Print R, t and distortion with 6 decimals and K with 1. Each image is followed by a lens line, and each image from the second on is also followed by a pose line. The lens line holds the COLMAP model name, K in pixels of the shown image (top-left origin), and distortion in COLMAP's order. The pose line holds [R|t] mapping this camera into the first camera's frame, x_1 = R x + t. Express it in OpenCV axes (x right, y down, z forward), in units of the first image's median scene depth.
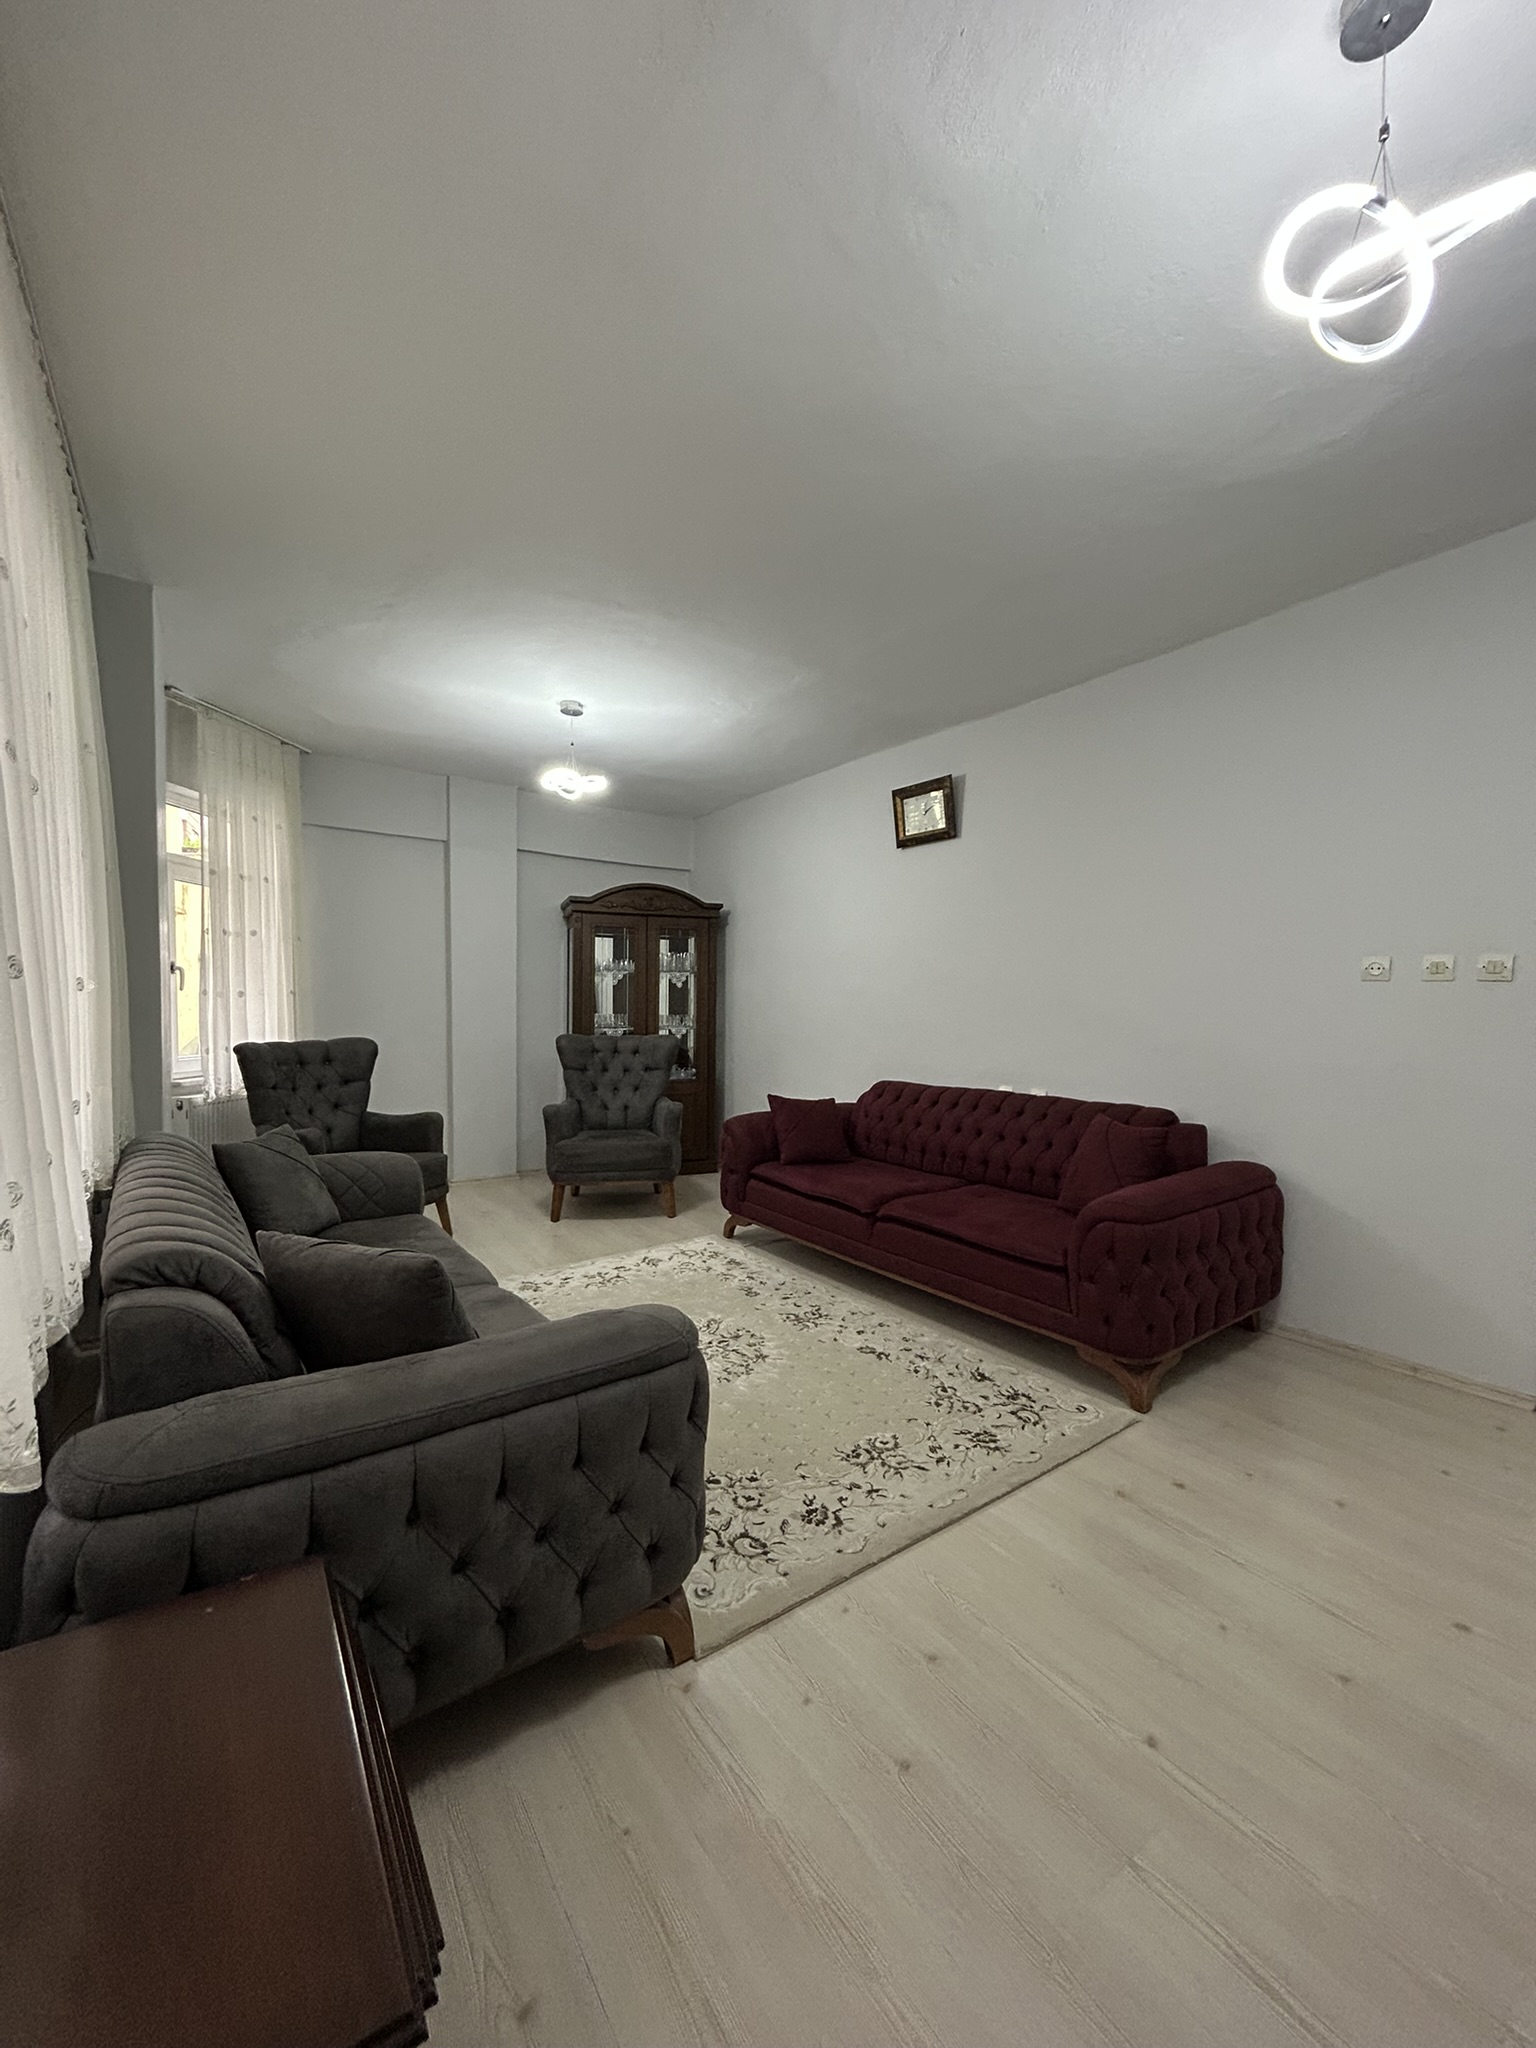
lens RADIAL K [[821.1, 0, 773.9], [0, 821.1, 1028.2], [0, 0, 1]] dist [-0.000971, -0.000239]
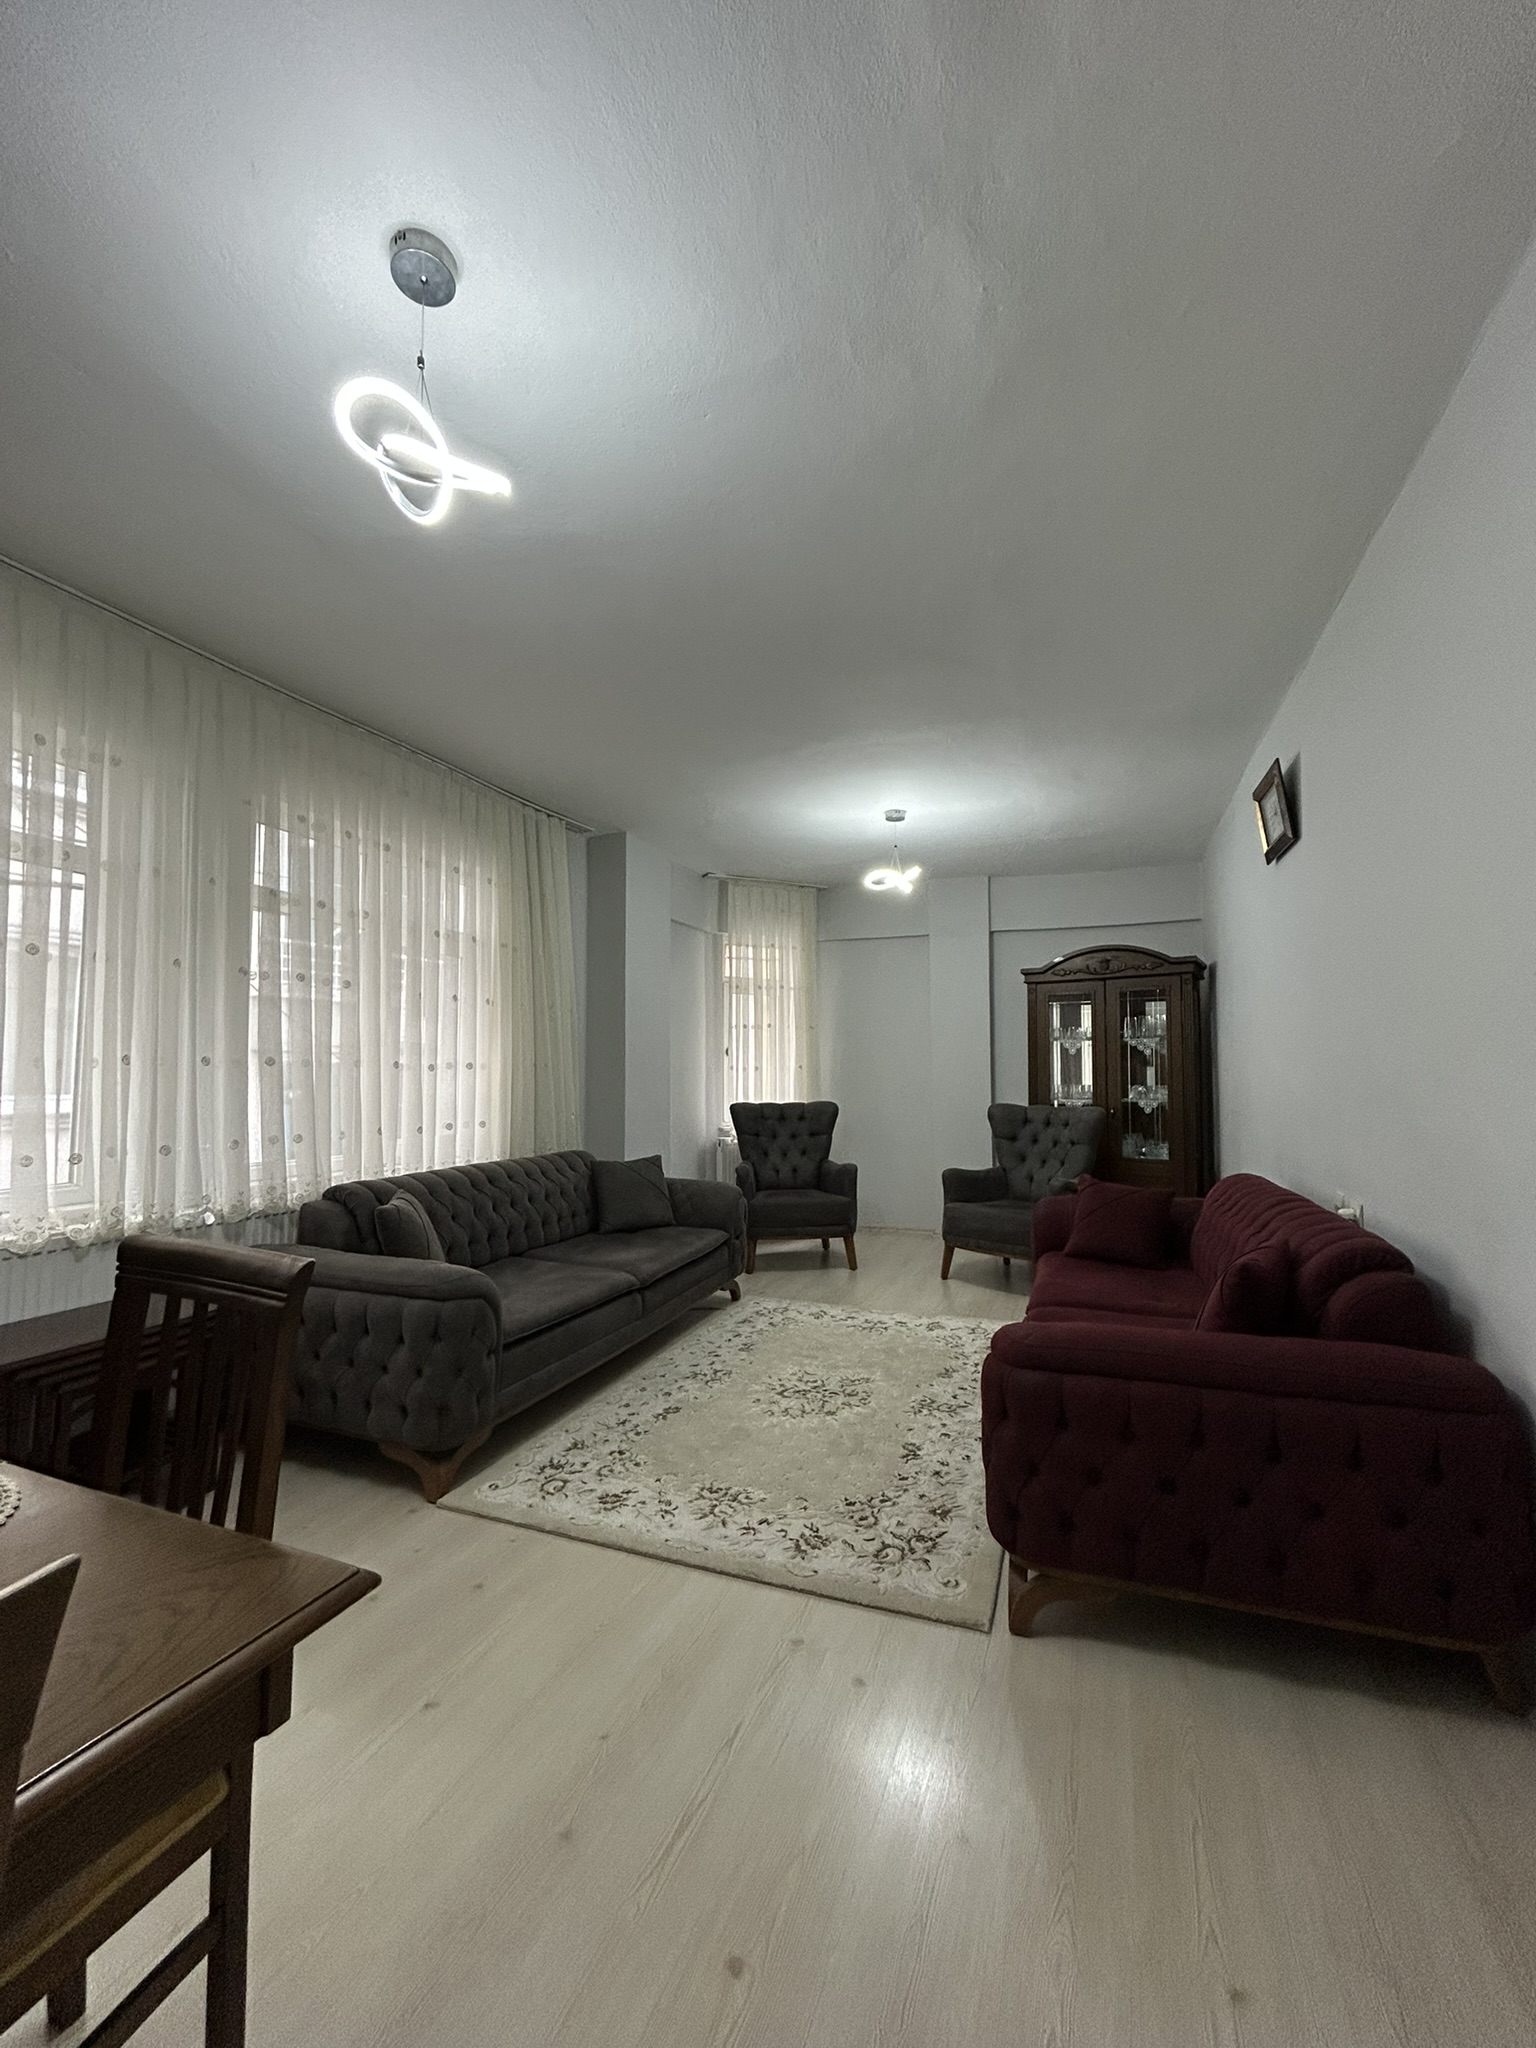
lens RADIAL K [[826.2, 0, 769.7], [0, 826.2, 1026.5], [0, 0, 1]] dist [-0.000086, 0.000467]
pose [[0.552421, -0.053567, -0.831842, 0.594942], [-0.020307, 0.996772, -0.077674, -0.003120], [0.833318, 0.059801, 0.549550, 0.236917]]
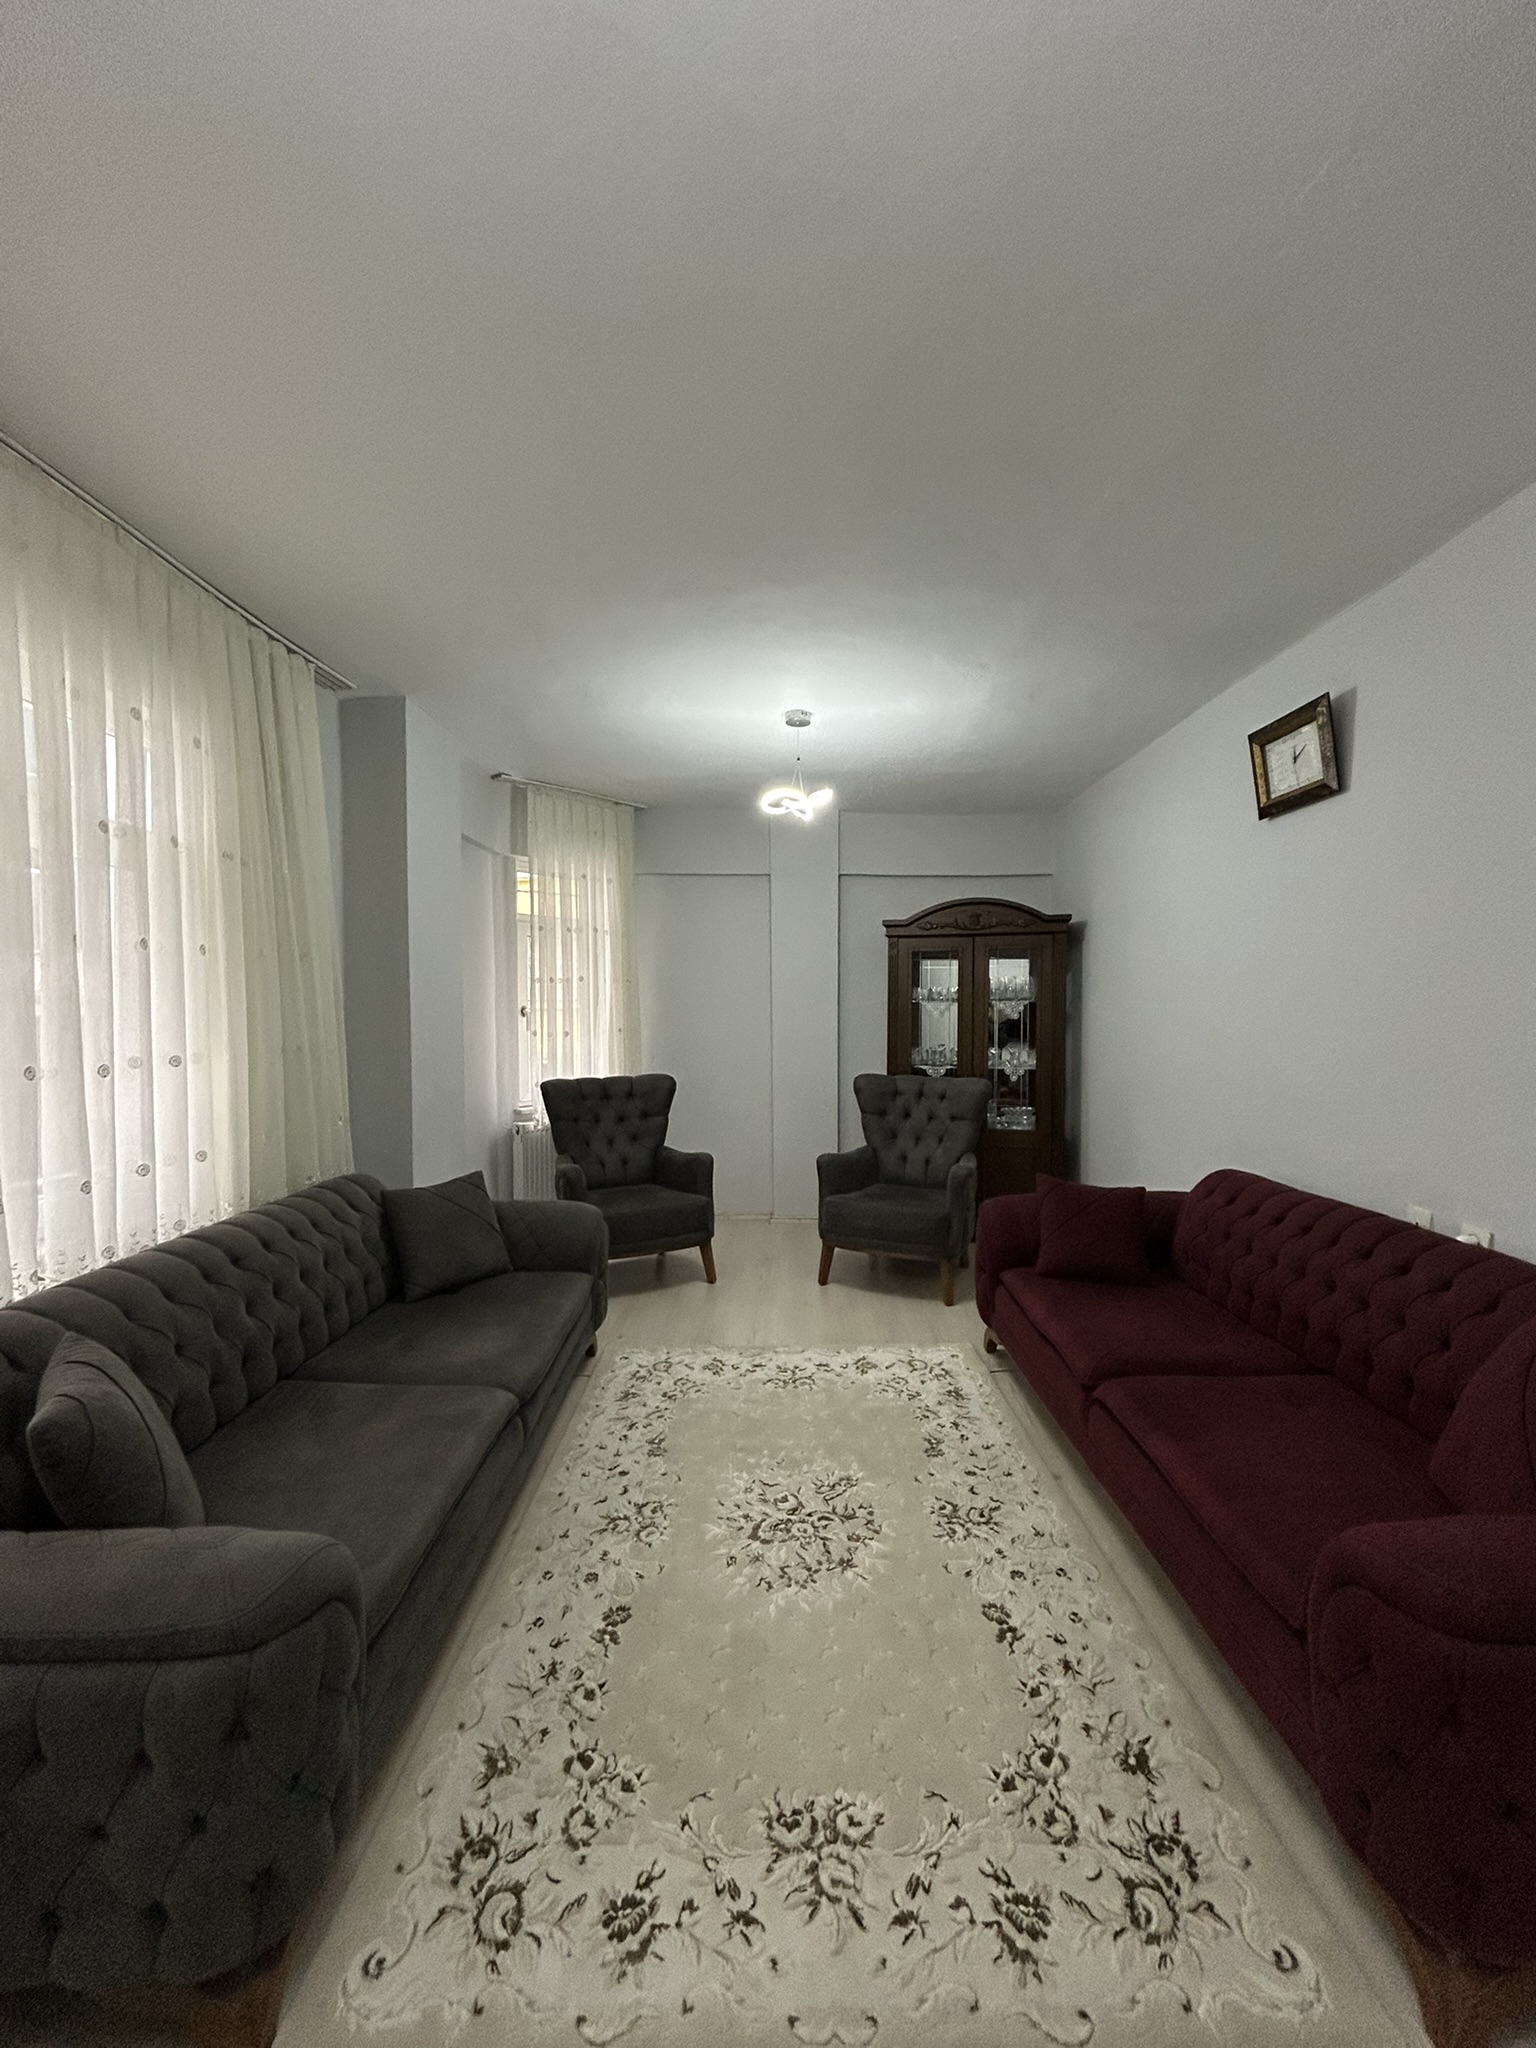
lens RADIAL K [[826.2, 0, 769.7], [0, 826.2, 1026.5], [0, 0, 1]] dist [-0.000086, 0.000467]
pose [[0.810708, 0.004248, -0.585436, 0.252575], [-0.010209, 0.999924, -0.006881, -0.049073], [0.585362, 0.011555, 0.810690, 0.258489]]
